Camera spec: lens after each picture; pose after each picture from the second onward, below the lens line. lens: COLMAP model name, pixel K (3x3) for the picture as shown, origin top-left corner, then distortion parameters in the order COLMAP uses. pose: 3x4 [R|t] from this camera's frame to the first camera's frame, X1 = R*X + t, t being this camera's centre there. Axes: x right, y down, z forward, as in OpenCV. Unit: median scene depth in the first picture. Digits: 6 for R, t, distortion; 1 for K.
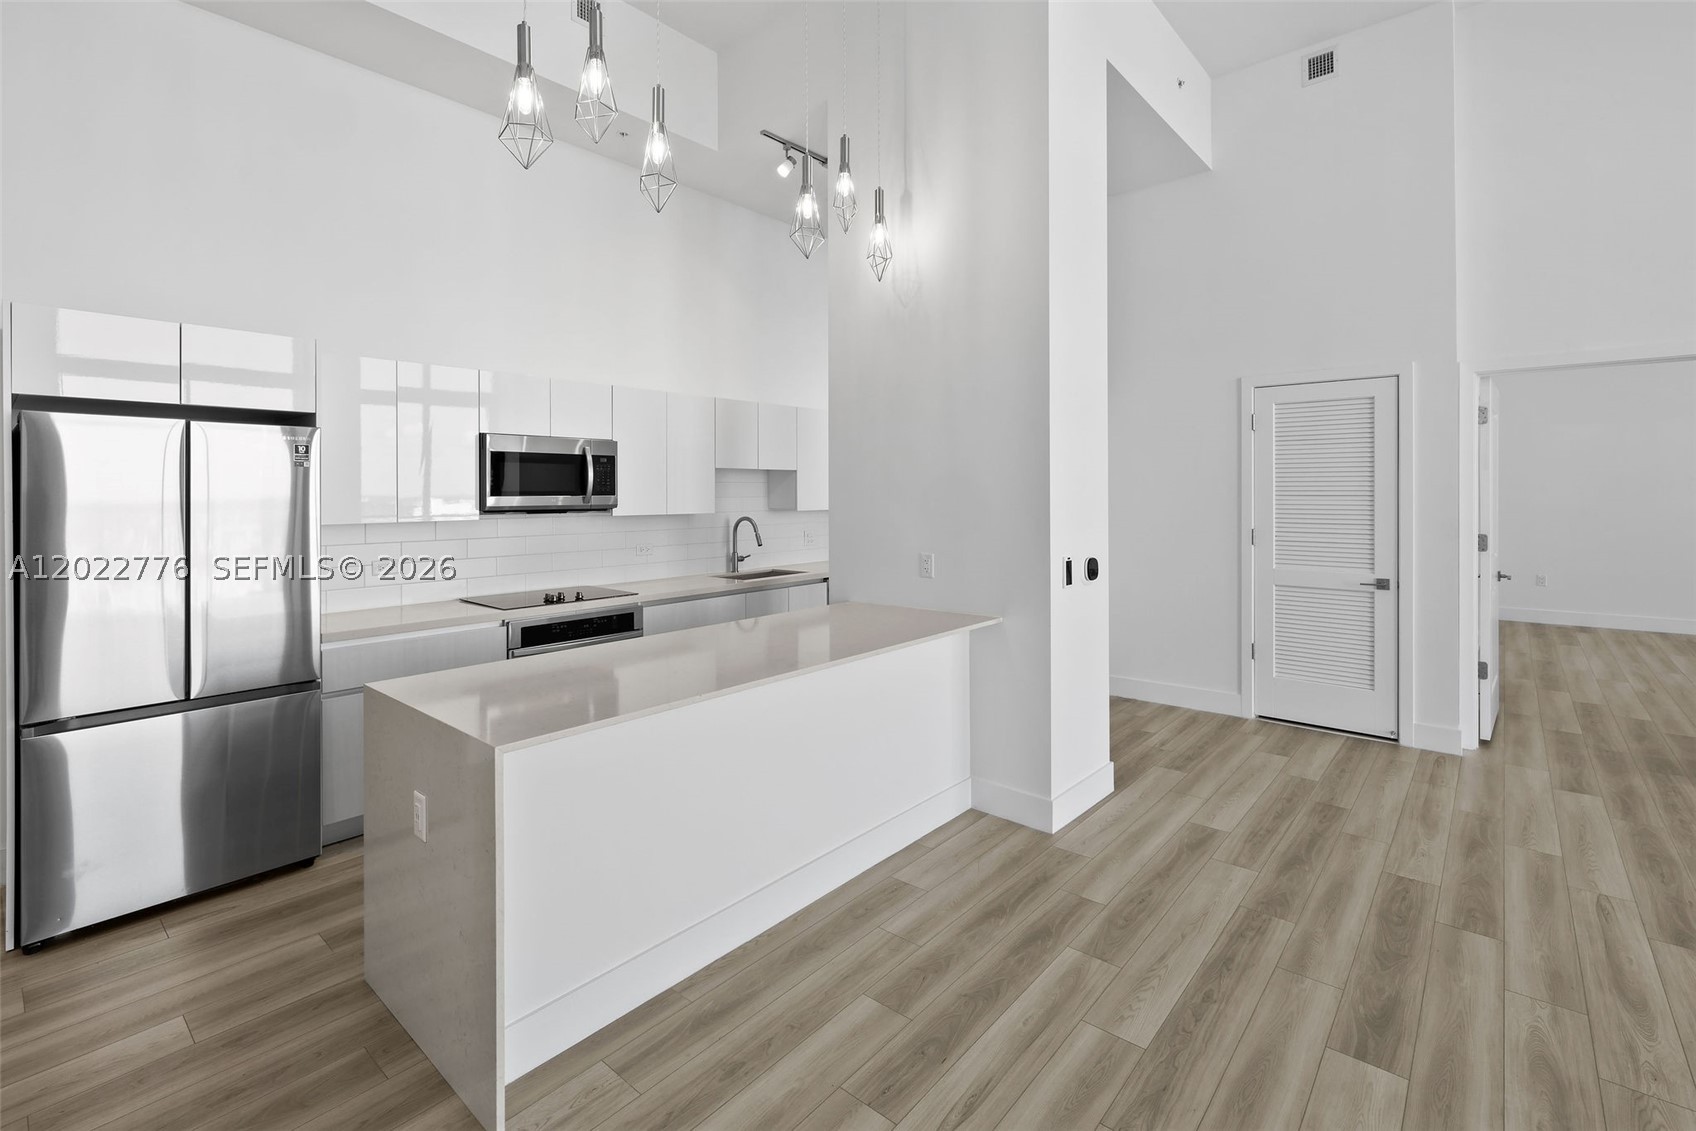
lens RADIAL K [[751.5, 0, 839.0], [0, 751.5, 506.2], [0, 0, 1]] dist [-0.004424, 0.001310]
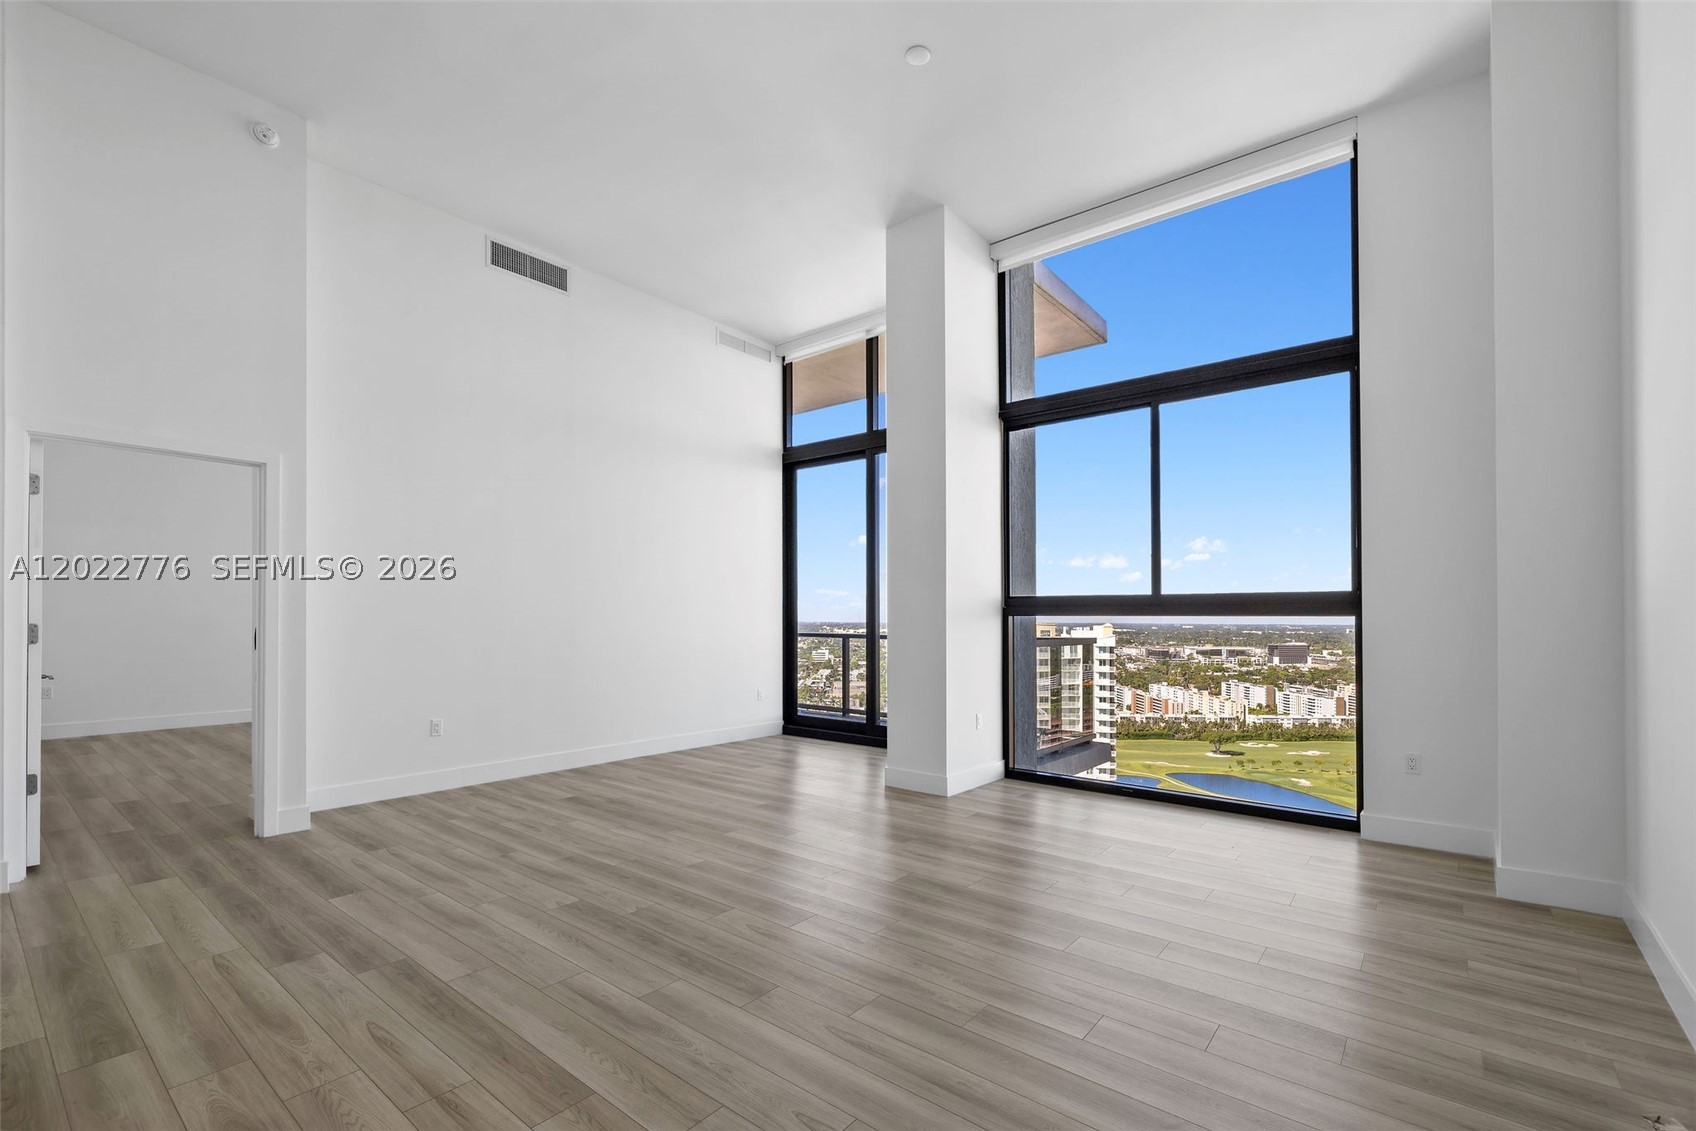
lens RADIAL K [[751.5, 0, 858.7], [0, 751.5, 610.0], [0, 0, 1]] dist [-0.004424, 0.001310]
pose [[-0.039284, 0.015021, 0.999115, -0.045560], [0.009685, 0.999846, -0.014652, 0.076759], [-0.999181, 0.009101, -0.039423, 0.171660]]
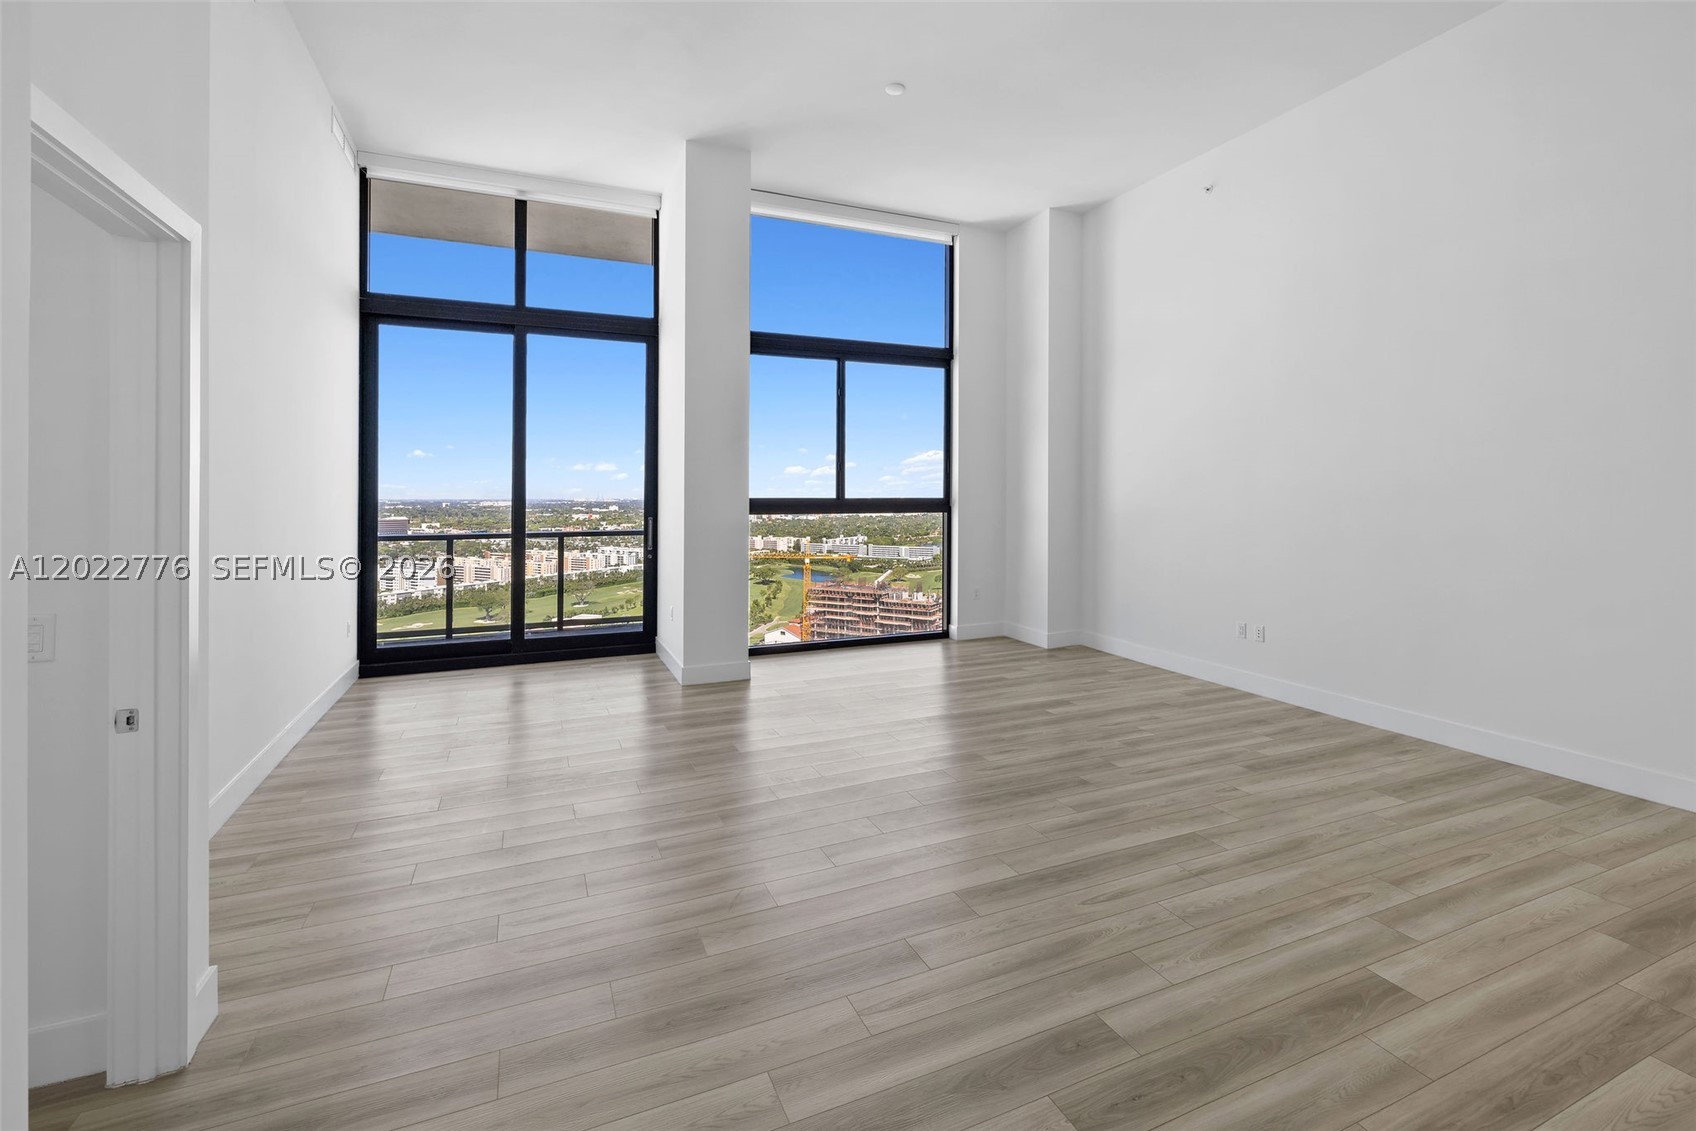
lens RADIAL K [[751.5, 0, 848.6], [0, 751.5, 496.8], [0, 0, 1]] dist [-0.004424, 0.001310]
pose [[-0.908769, 0.001426, 0.417297, 0.748100], [0.007809, 0.999877, 0.013588, -0.032175], [-0.417226, 0.015607, -0.908669, 1.818718]]
